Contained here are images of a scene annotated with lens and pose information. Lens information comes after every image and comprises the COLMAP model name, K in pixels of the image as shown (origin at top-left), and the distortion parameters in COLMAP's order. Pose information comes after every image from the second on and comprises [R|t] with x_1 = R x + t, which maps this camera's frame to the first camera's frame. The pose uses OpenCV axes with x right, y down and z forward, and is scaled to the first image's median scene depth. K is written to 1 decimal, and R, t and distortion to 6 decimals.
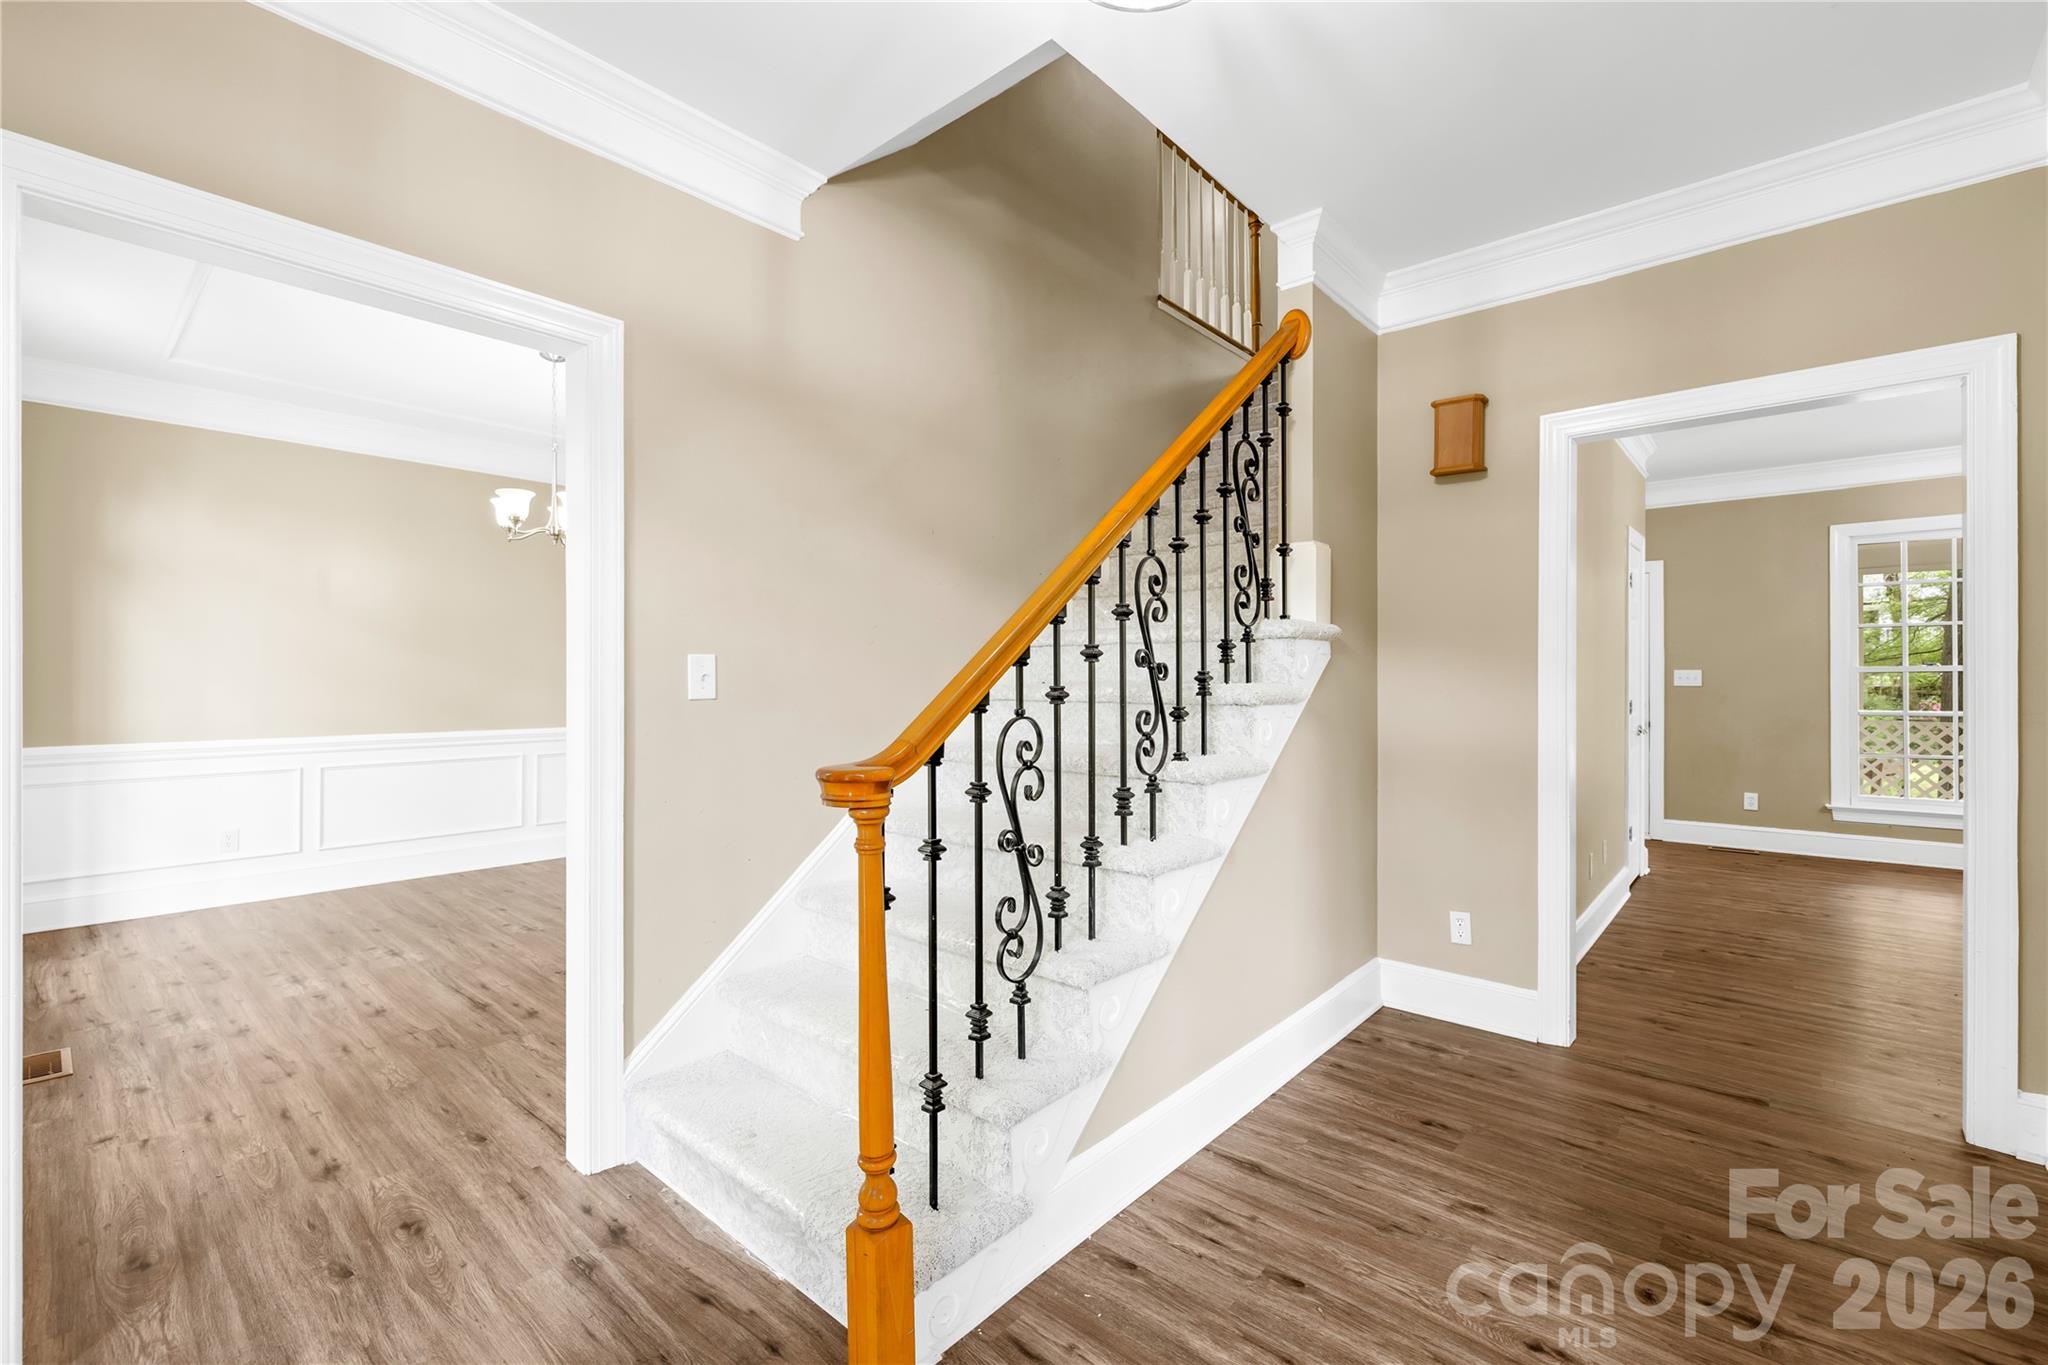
lens RADIAL K [[880.9, 0, 1061.8], [0, 880.9, 673.9], [0, 0, 1]] dist [-0.004102, -0.000481]
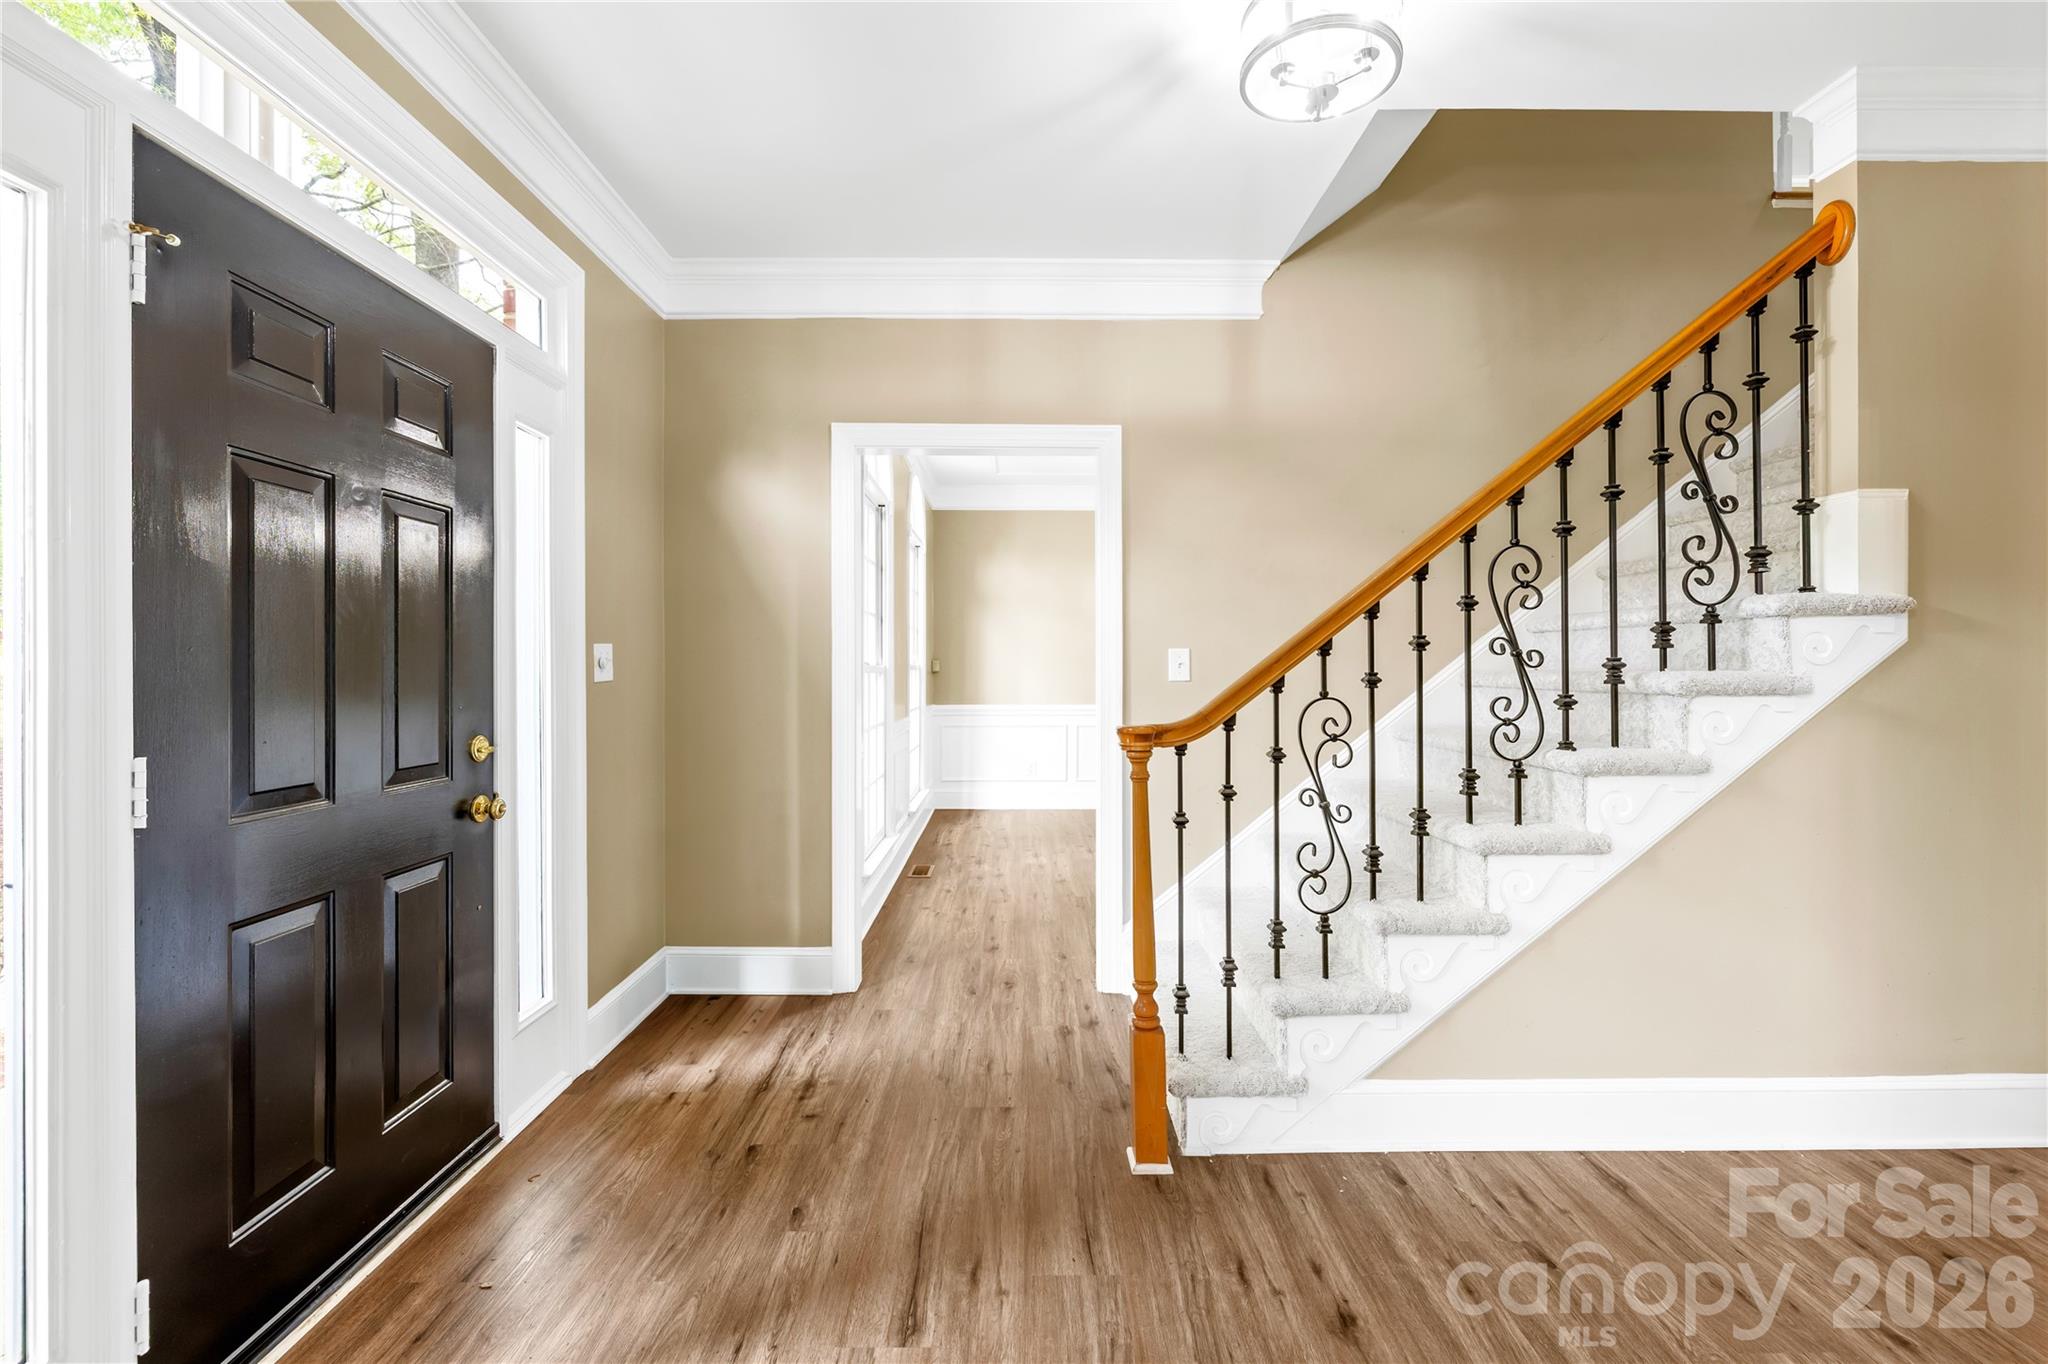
lens RADIAL K [[880.9, 0, 1034.3], [0, 880.9, 655.3], [0, 0, 1]] dist [-0.004102, -0.000481]
pose [[0.659707, -0.010650, -0.751448, 0.551660], [0.007090, 0.999943, -0.007947, -0.002817], [0.751490, -0.000085, 0.659745, -0.096213]]
